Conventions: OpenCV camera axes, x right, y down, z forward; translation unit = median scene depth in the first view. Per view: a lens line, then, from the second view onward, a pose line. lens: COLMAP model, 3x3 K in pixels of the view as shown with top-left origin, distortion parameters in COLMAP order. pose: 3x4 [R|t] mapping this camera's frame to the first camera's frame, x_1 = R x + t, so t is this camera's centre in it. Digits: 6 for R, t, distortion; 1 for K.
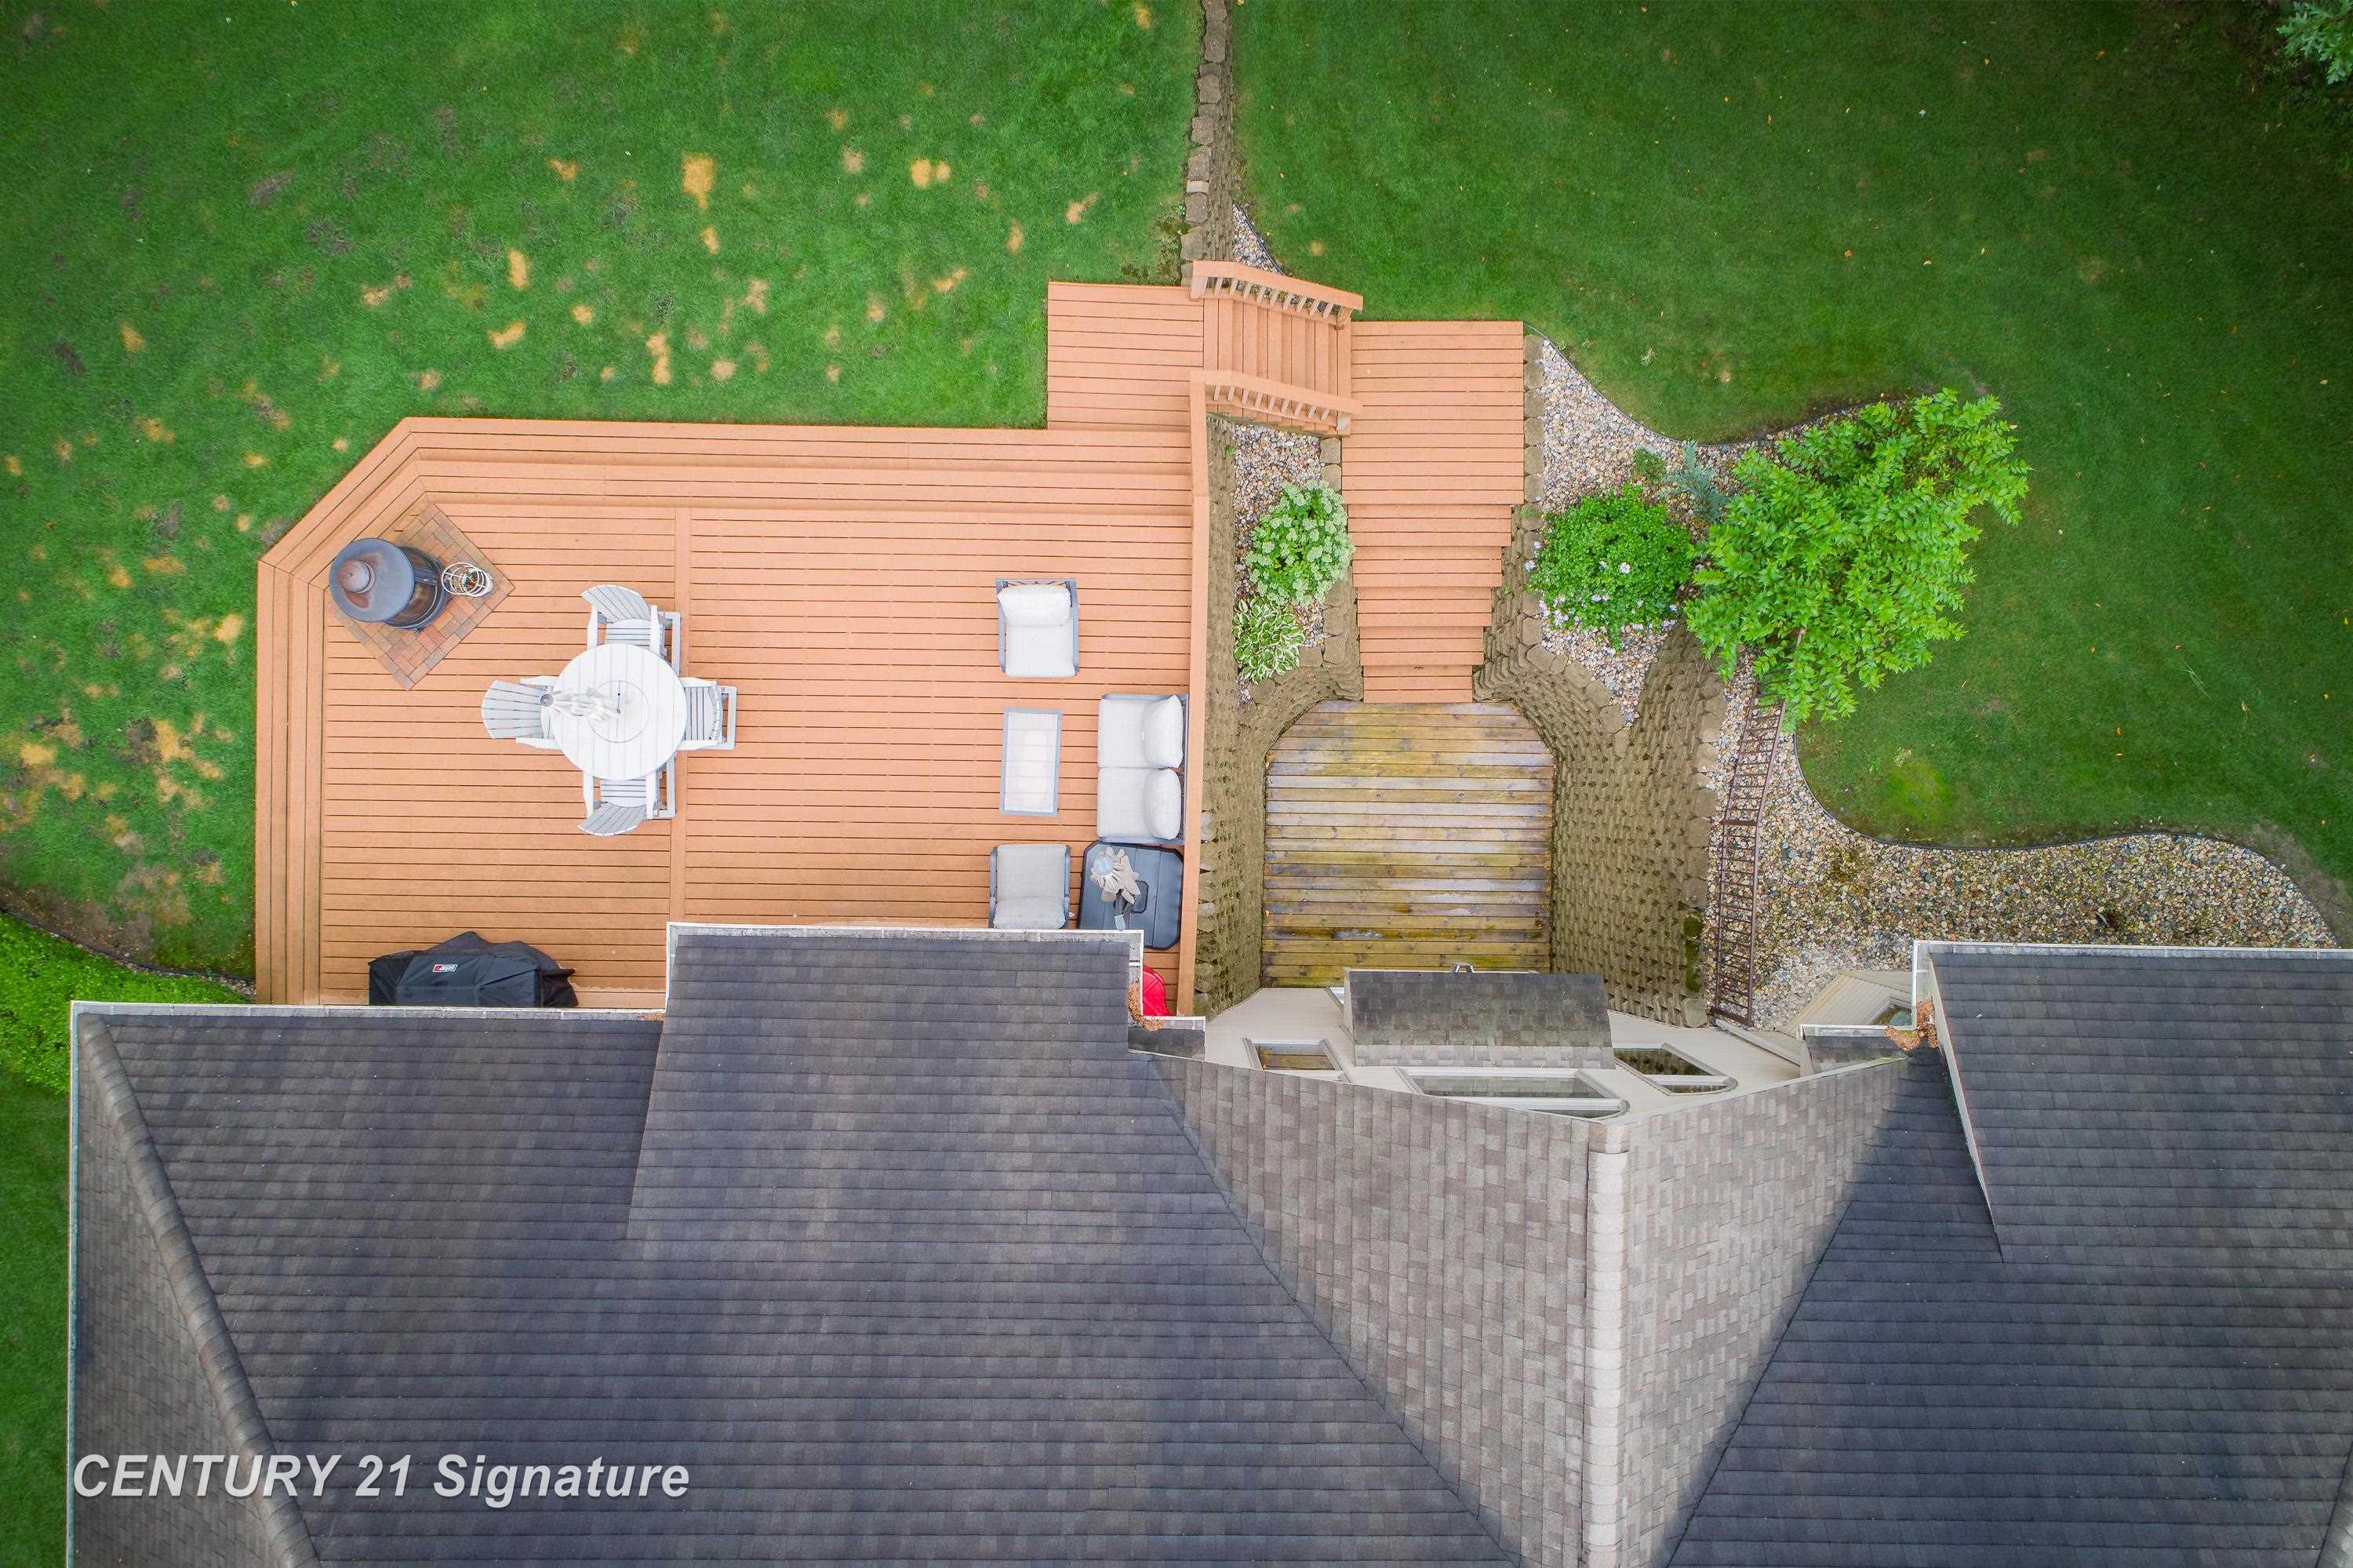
lens RADIAL K [[1566.0, 0, 1168.5], [0, 1566.0, 798.5], [0, 0, 1]] dist [-0.002456, 0.003985]
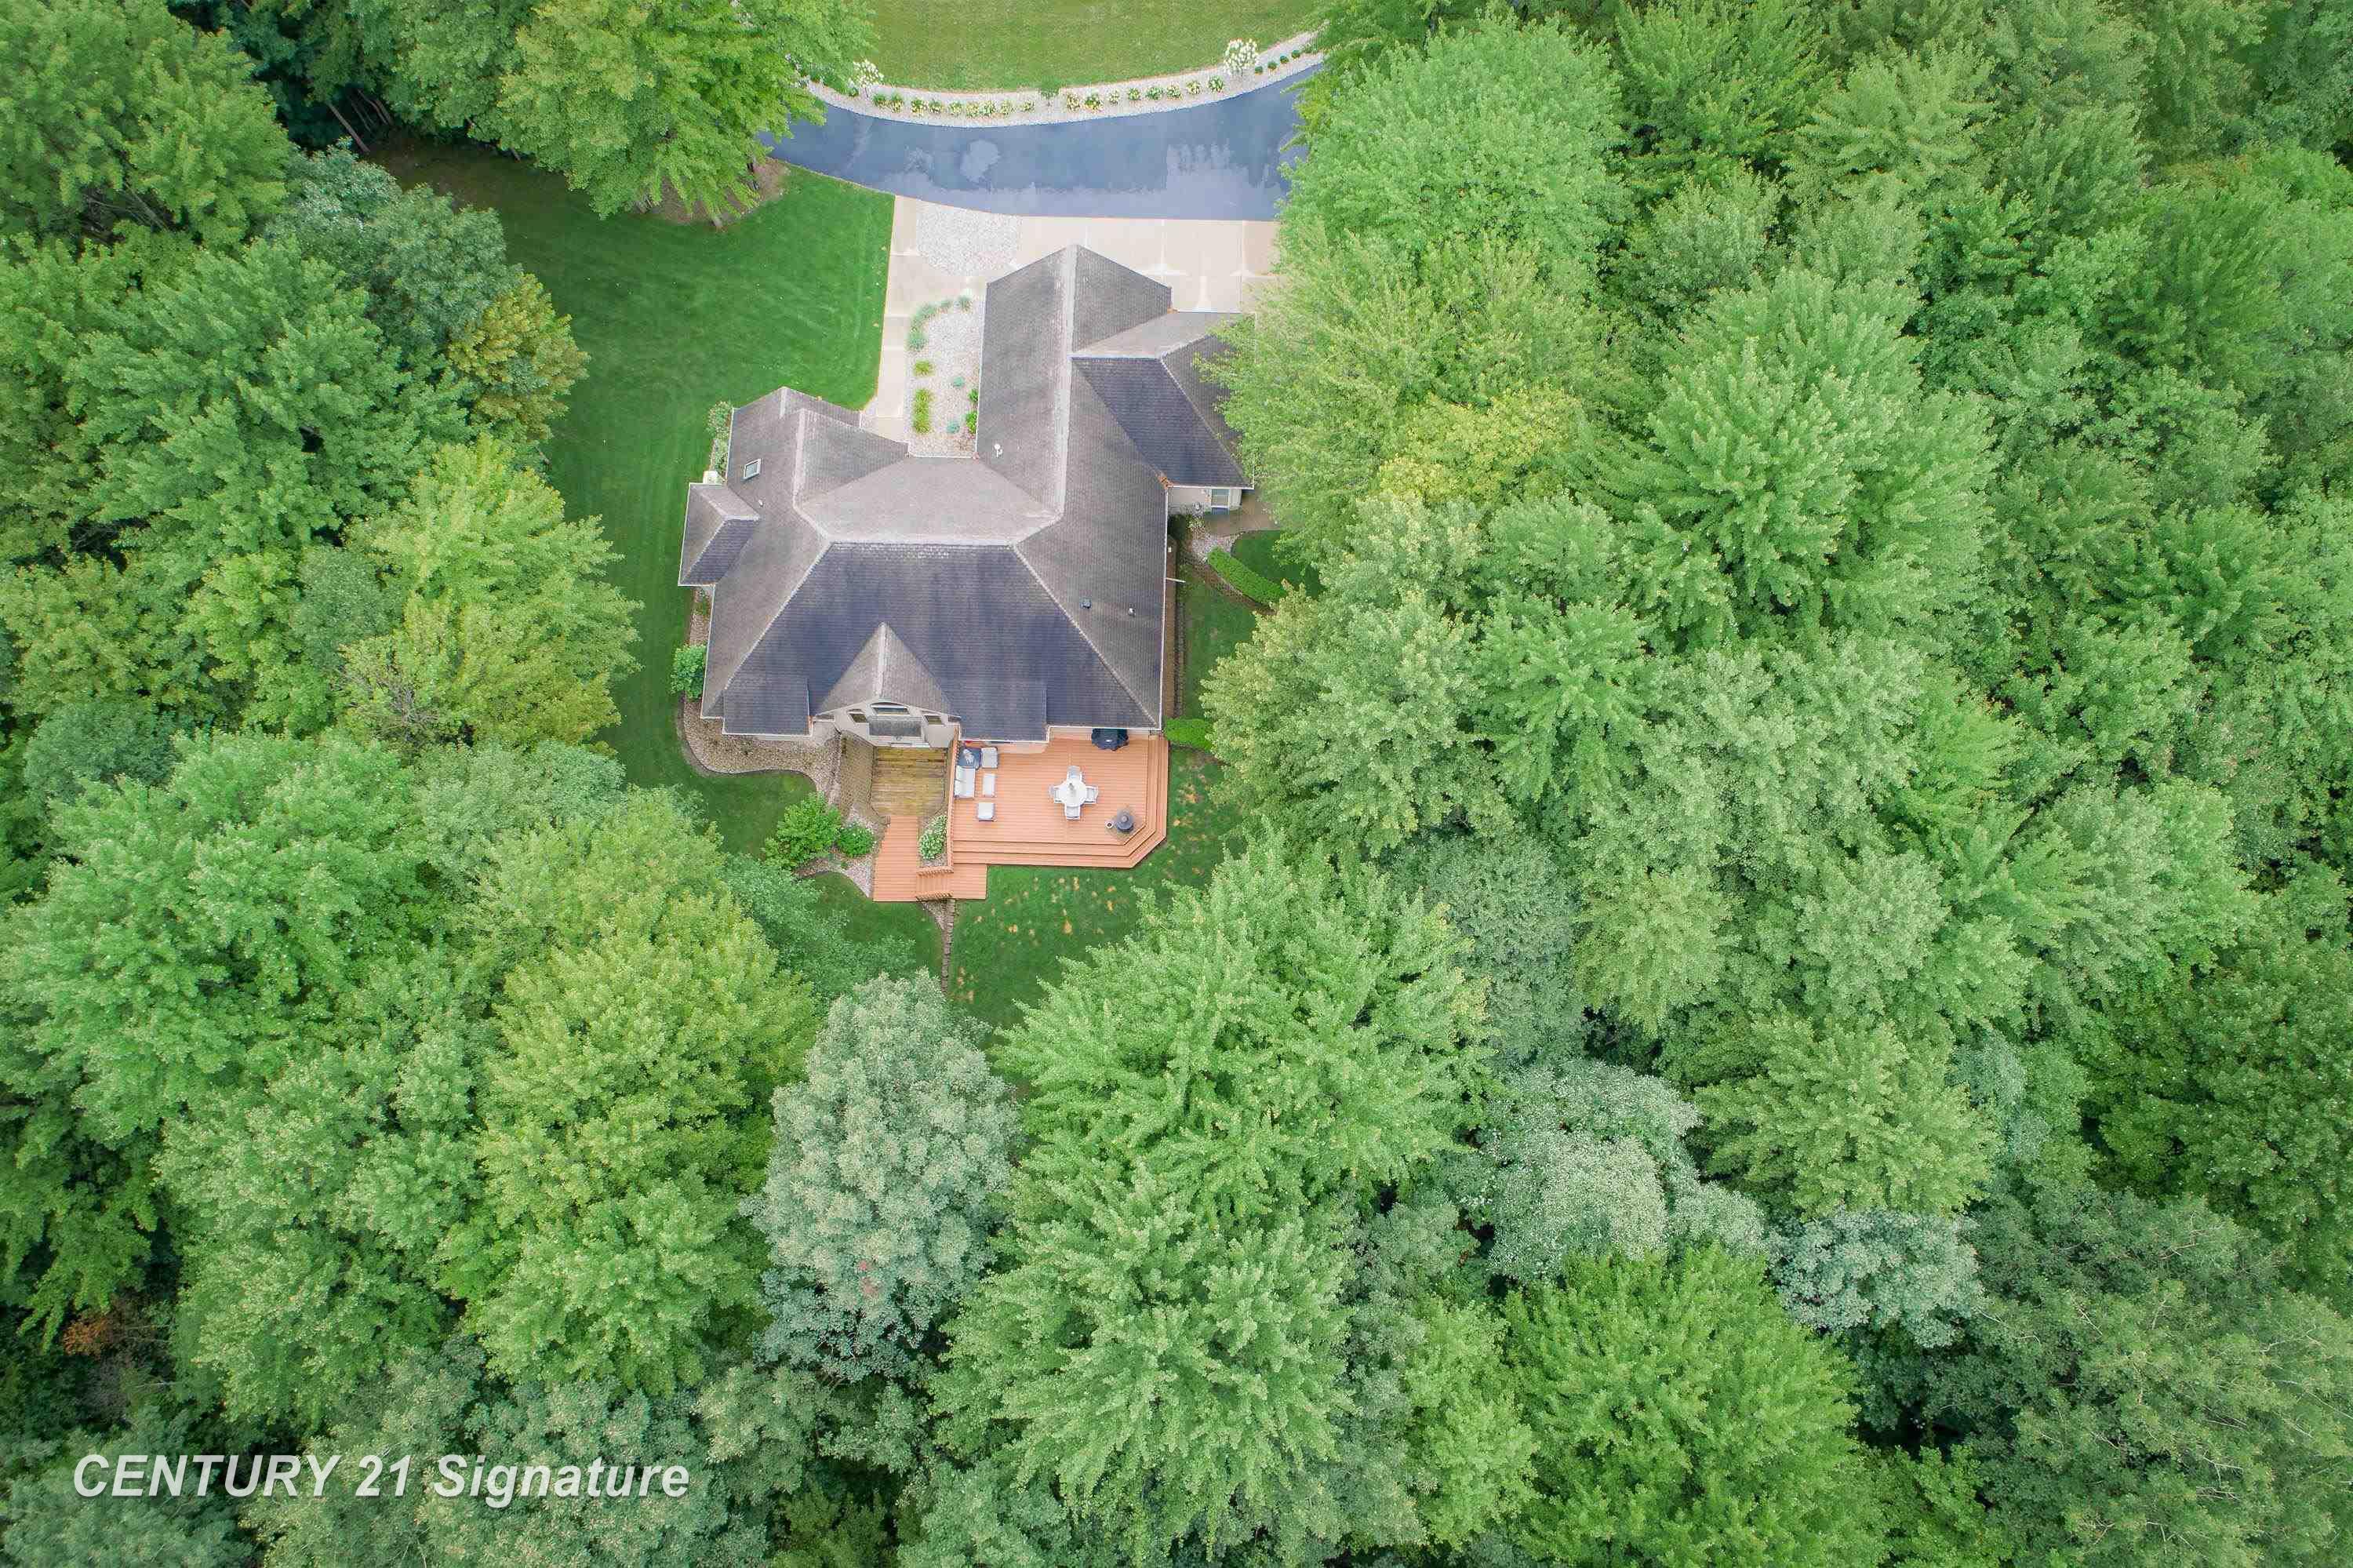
lens RADIAL K [[1566.0, 0, 1168.5], [0, 1566.0, 798.5], [0, 0, 1]] dist [-0.002456, 0.003985]
pose [[-0.999883, -0.014650, -0.004417, -0.557842], [0.013292, -0.974609, 0.223518, -1.016245], [-0.007579, 0.223434, 0.974690, -3.262172]]
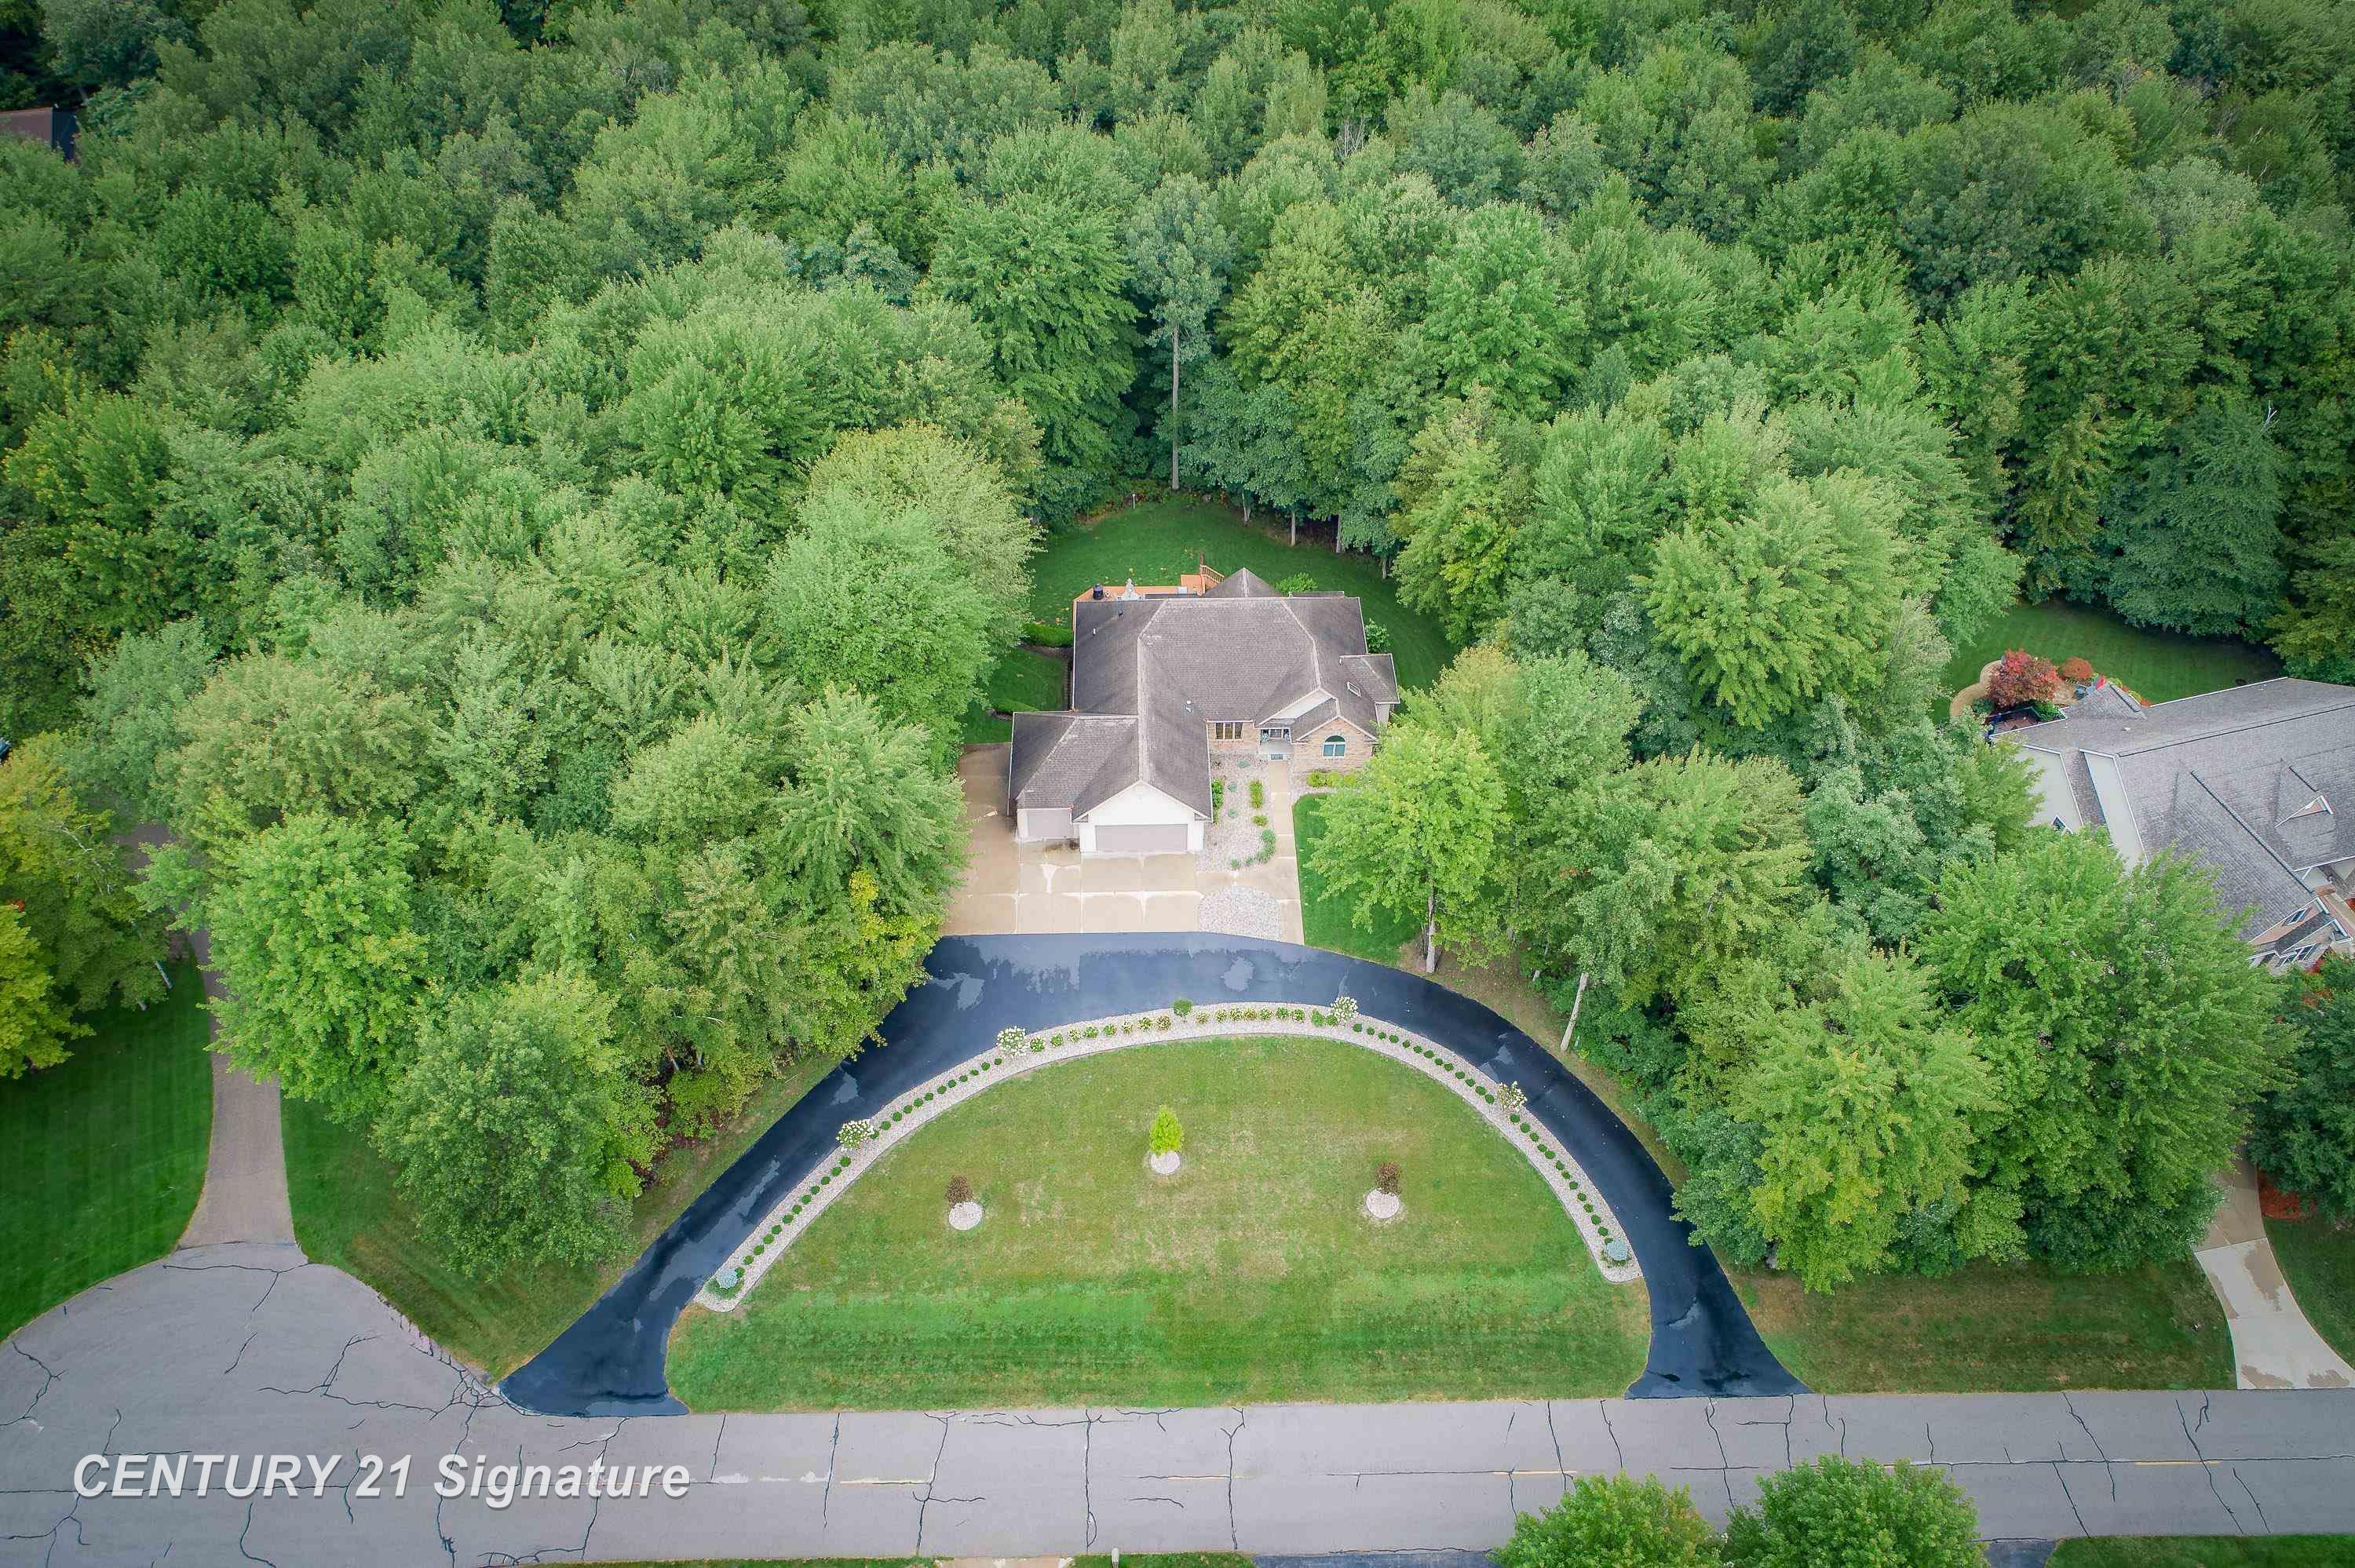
lens RADIAL K [[1618.8, 0, 1166.4], [0, 1618.8, 823.5], [0, 0, 1]] dist [0.001878, 0.001544]
pose [[0.999362, -0.029958, 0.019433, -0.325538], [0.035078, 0.721701, -0.691316, 5.703404], [0.006686, 0.691557, 0.722291, -3.630829]]
